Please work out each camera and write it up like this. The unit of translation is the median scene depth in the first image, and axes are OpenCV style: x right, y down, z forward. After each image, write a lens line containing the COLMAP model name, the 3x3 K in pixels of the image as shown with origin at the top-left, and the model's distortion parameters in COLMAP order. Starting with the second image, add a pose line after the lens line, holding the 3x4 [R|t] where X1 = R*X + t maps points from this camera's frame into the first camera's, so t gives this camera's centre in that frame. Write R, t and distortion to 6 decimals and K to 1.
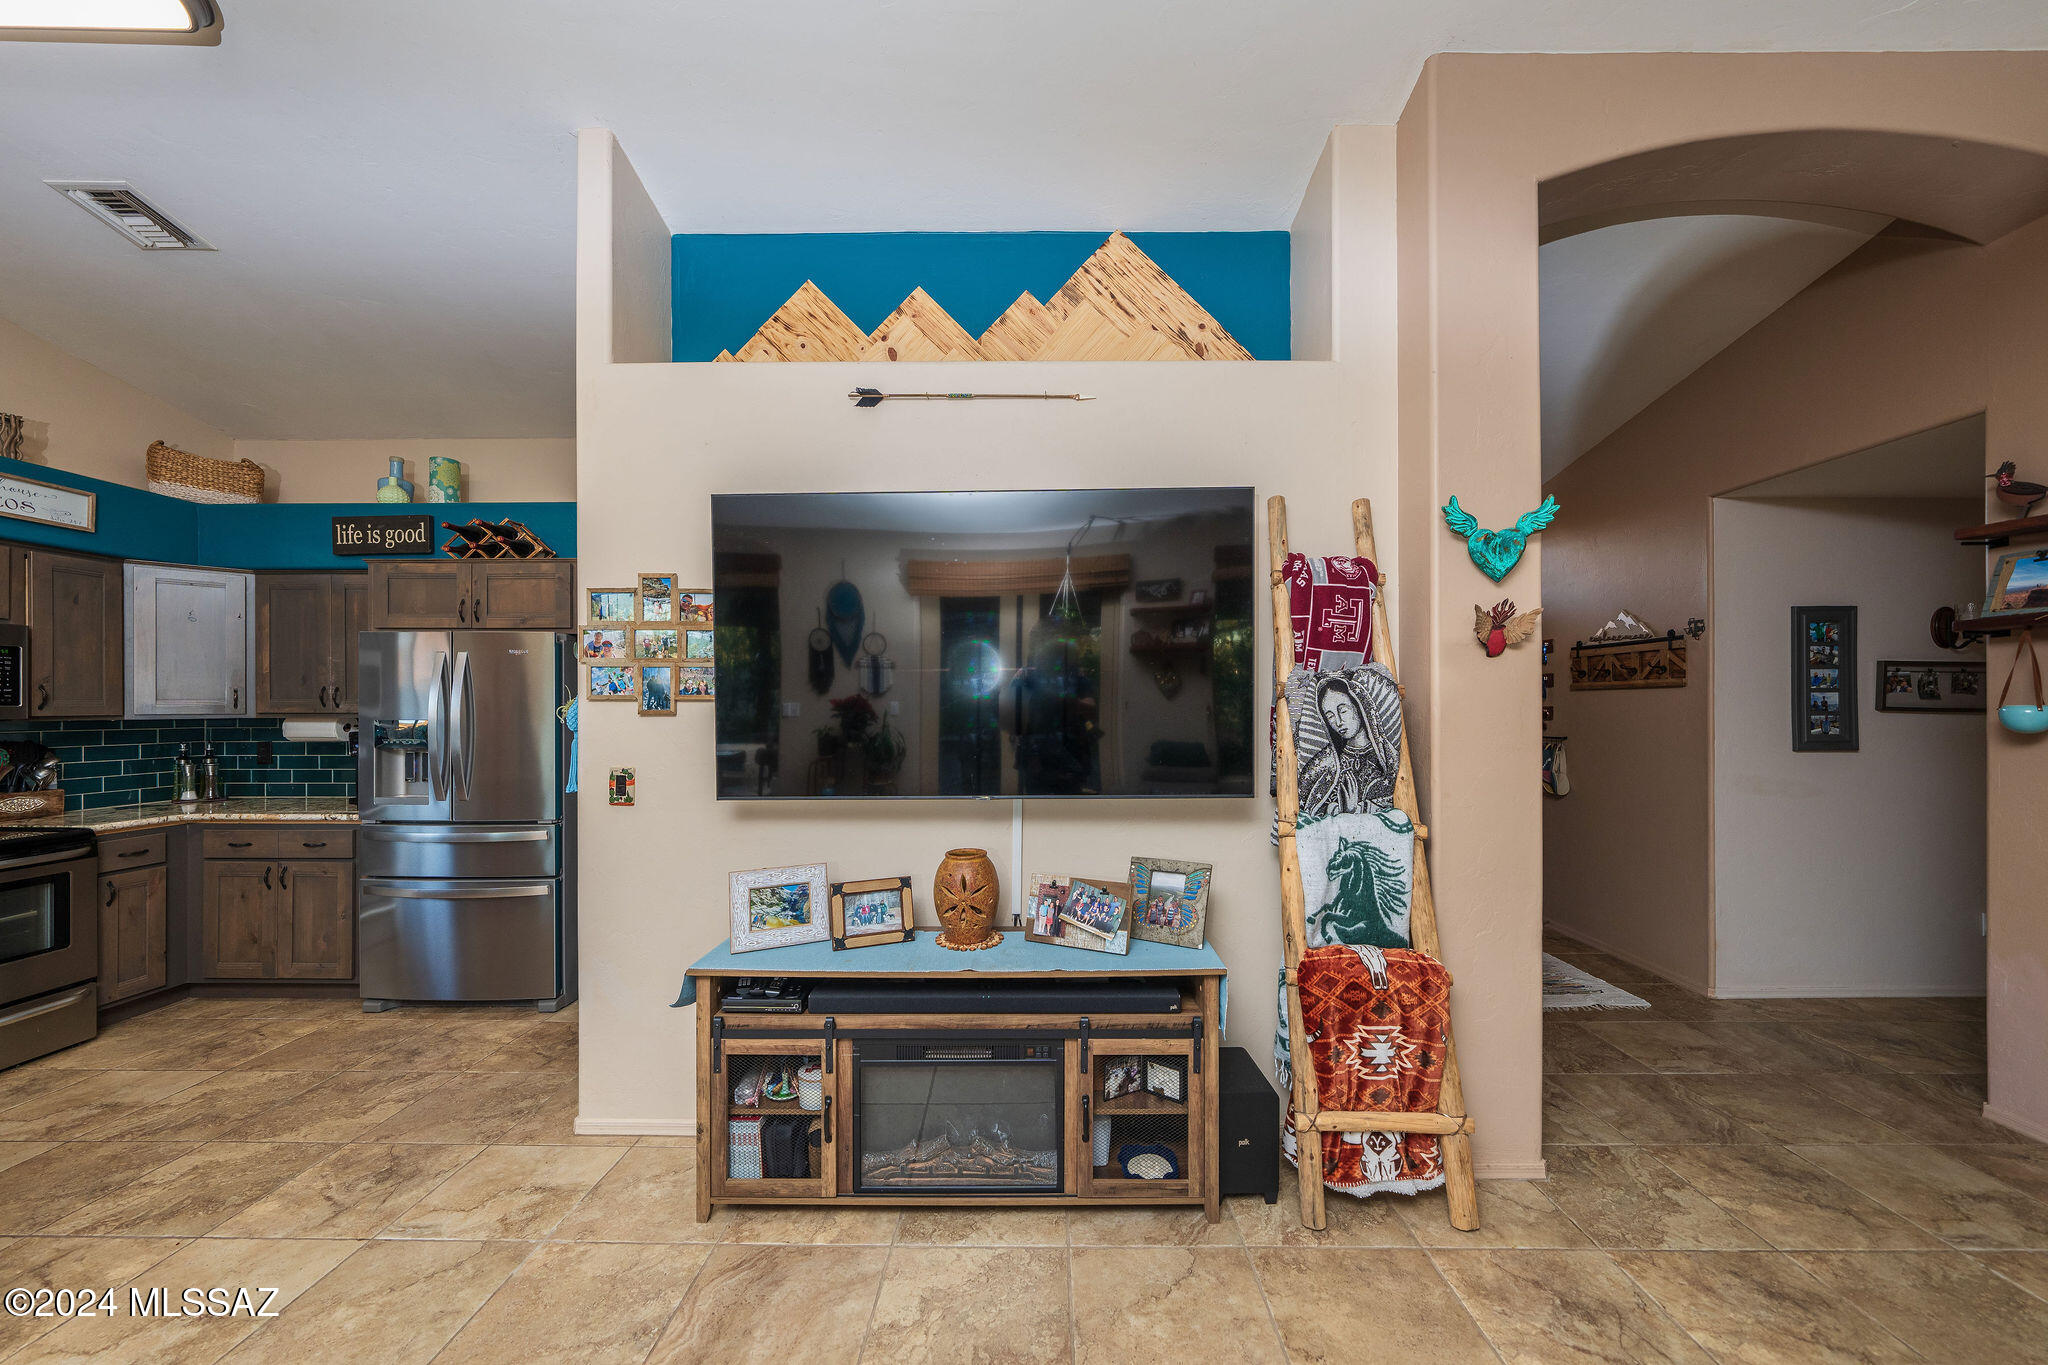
lens RADIAL K [[732.2, 0, 1032.7], [0, 732.2, 706.3], [0, 0, 1]] dist [-0.003181, 0.000273]
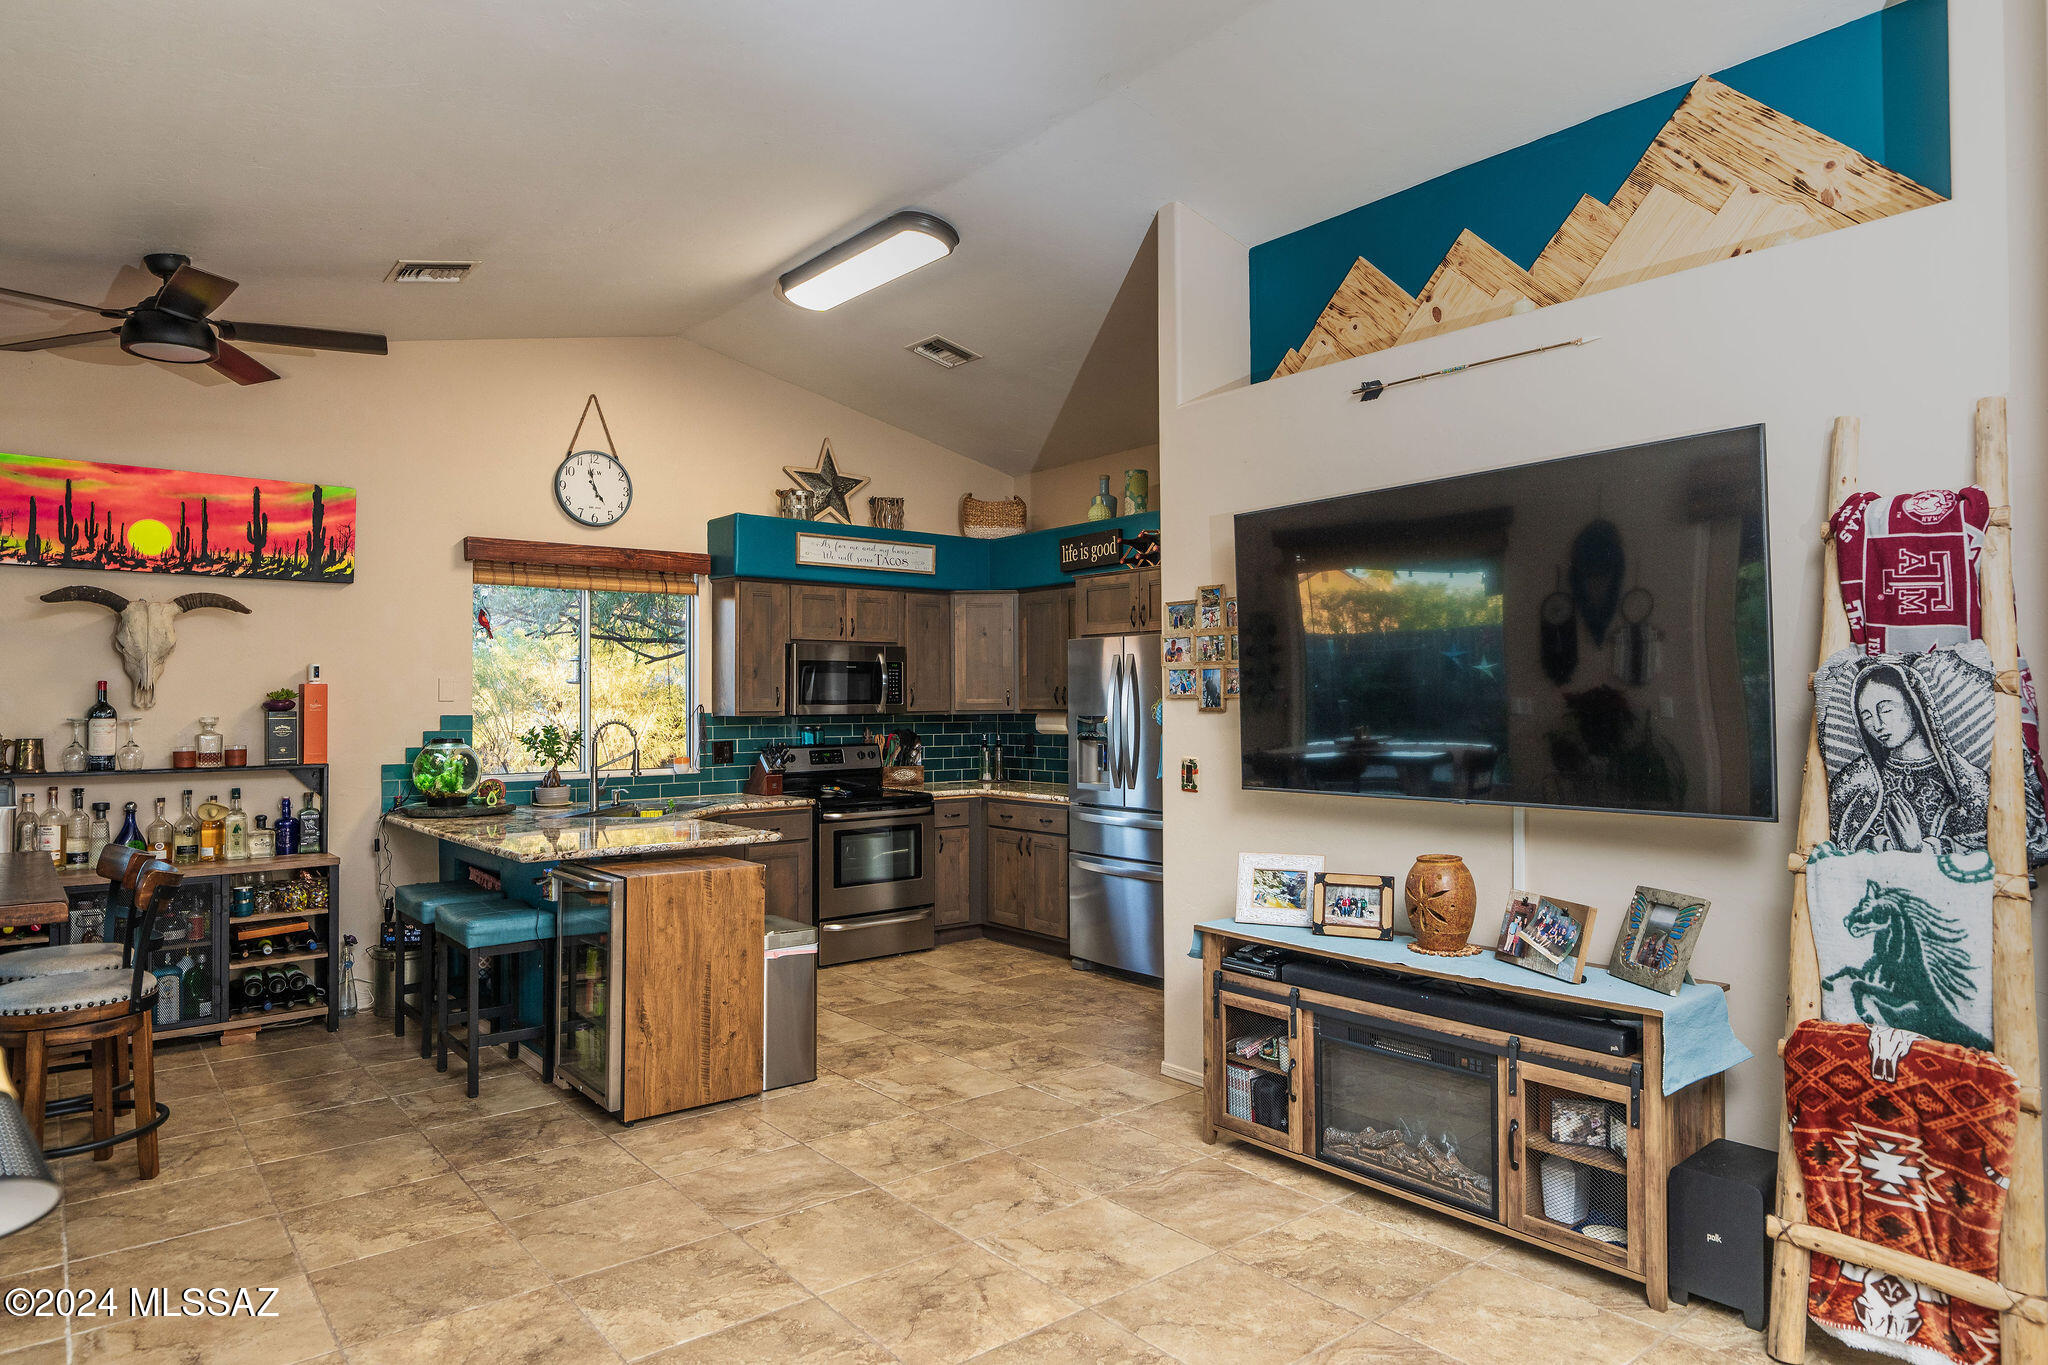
lens RADIAL K [[1208.3, 0, 1024.0], [0, 1208.3, 682.5], [0, 0, 1]] dist [0.002092, 0.000762]
pose [[0.635484, -0.014836, -0.771972, 0.817564], [0.003544, 0.999861, -0.016298, -0.004559], [0.772106, 0.007621, 0.635448, -0.440318]]
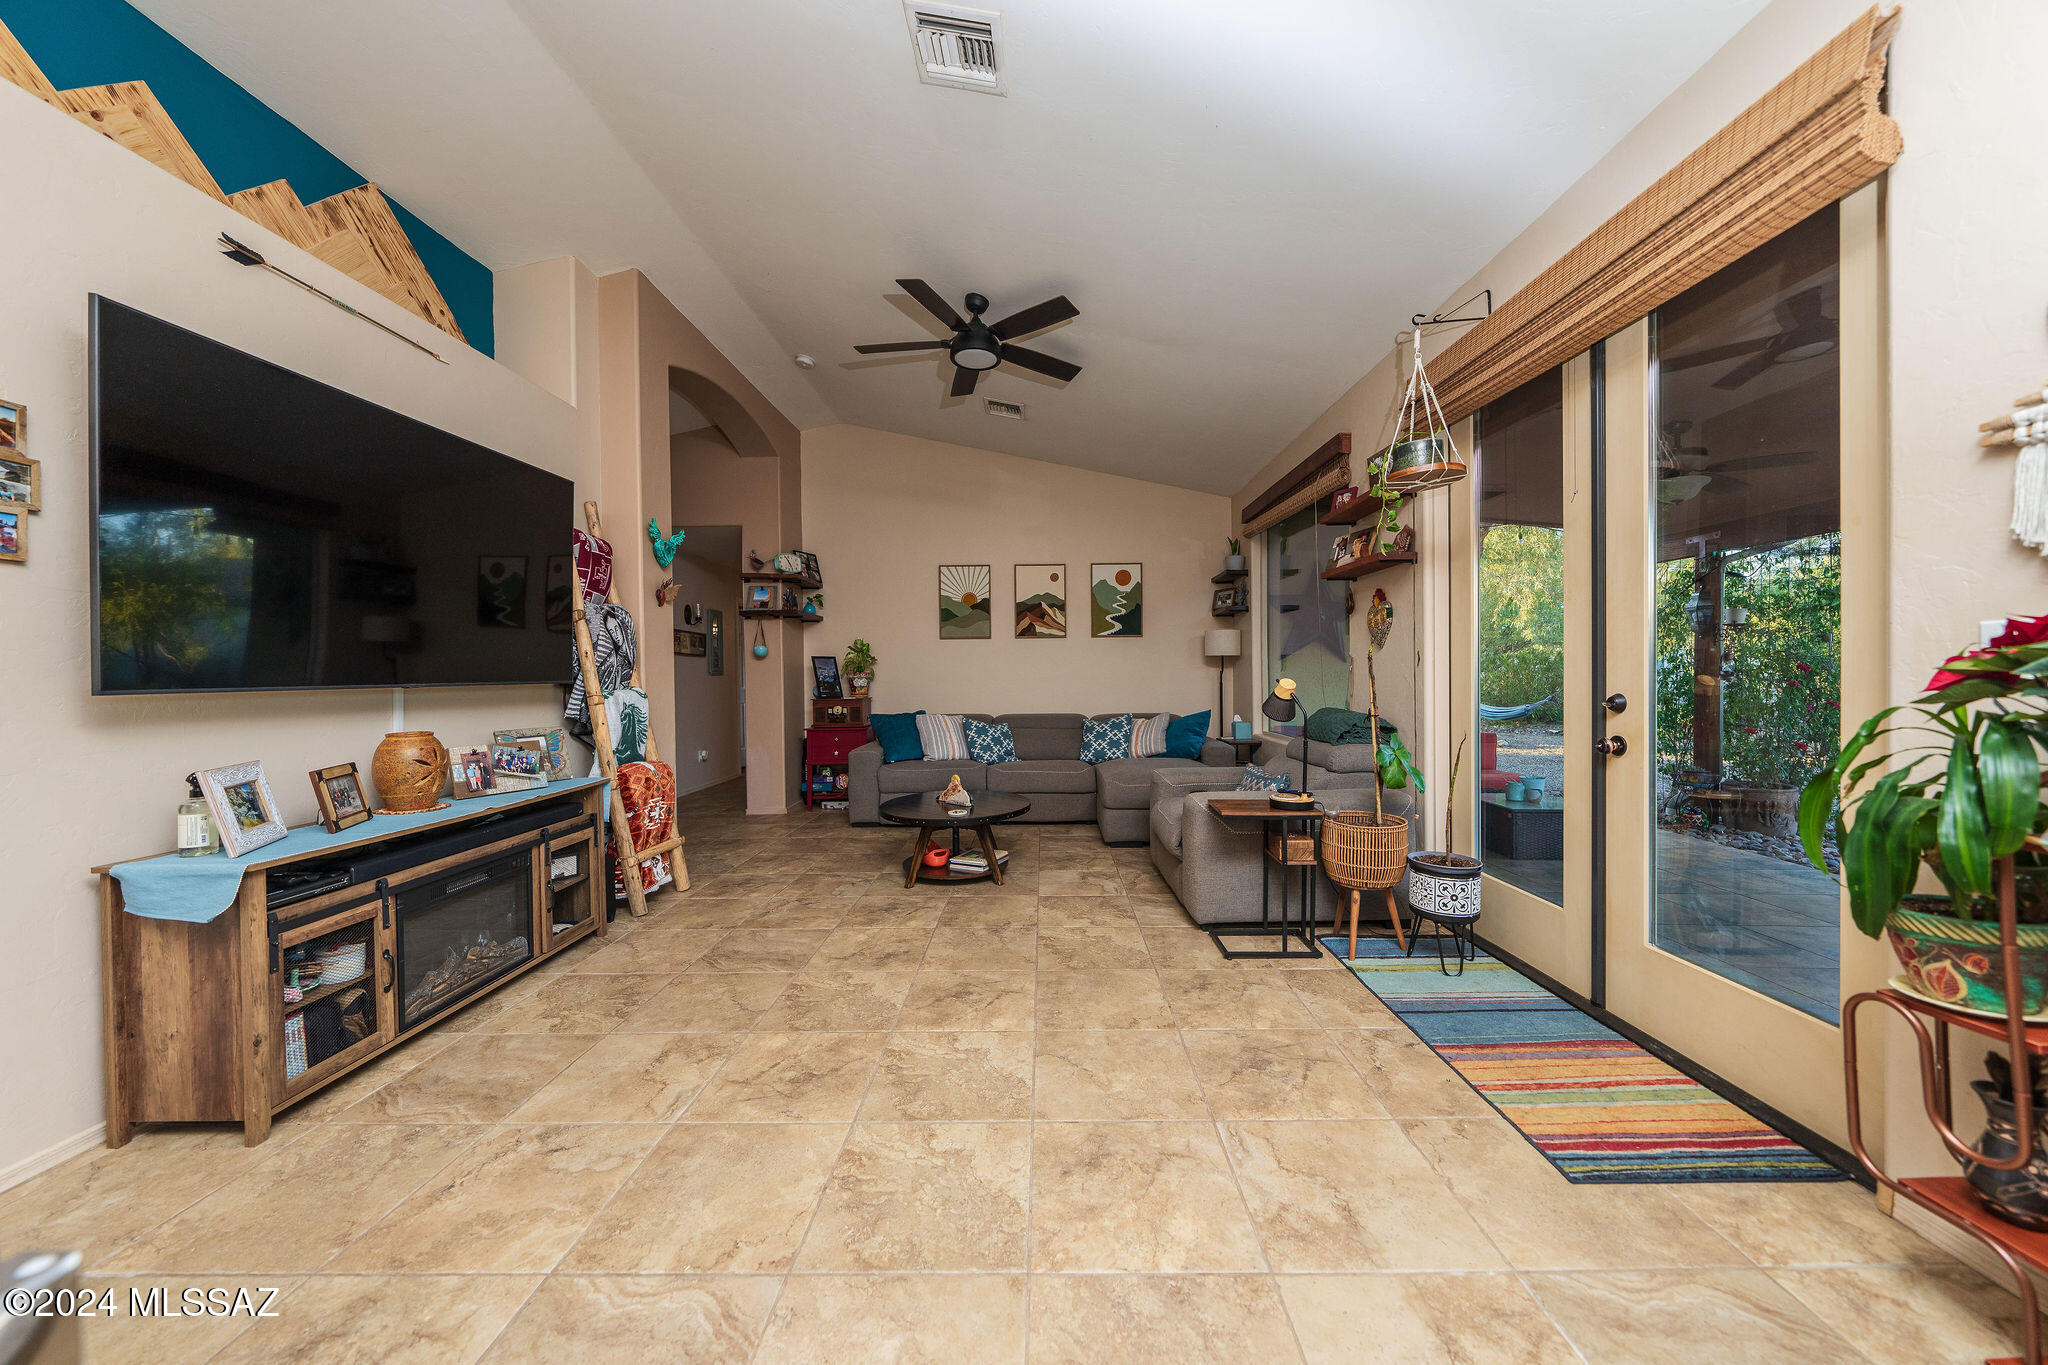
lens RADIAL K [[715.6, 0, 1049.1], [0, 715.6, 682.3], [0, 0, 1]] dist [-0.000531, 0.000116]
pose [[-0.018853, -0.007407, 0.999795, -1.272333], [0.012800, 0.999889, 0.007649, 0.129827], [-0.999740, 0.012942, -0.018756, 0.025942]]
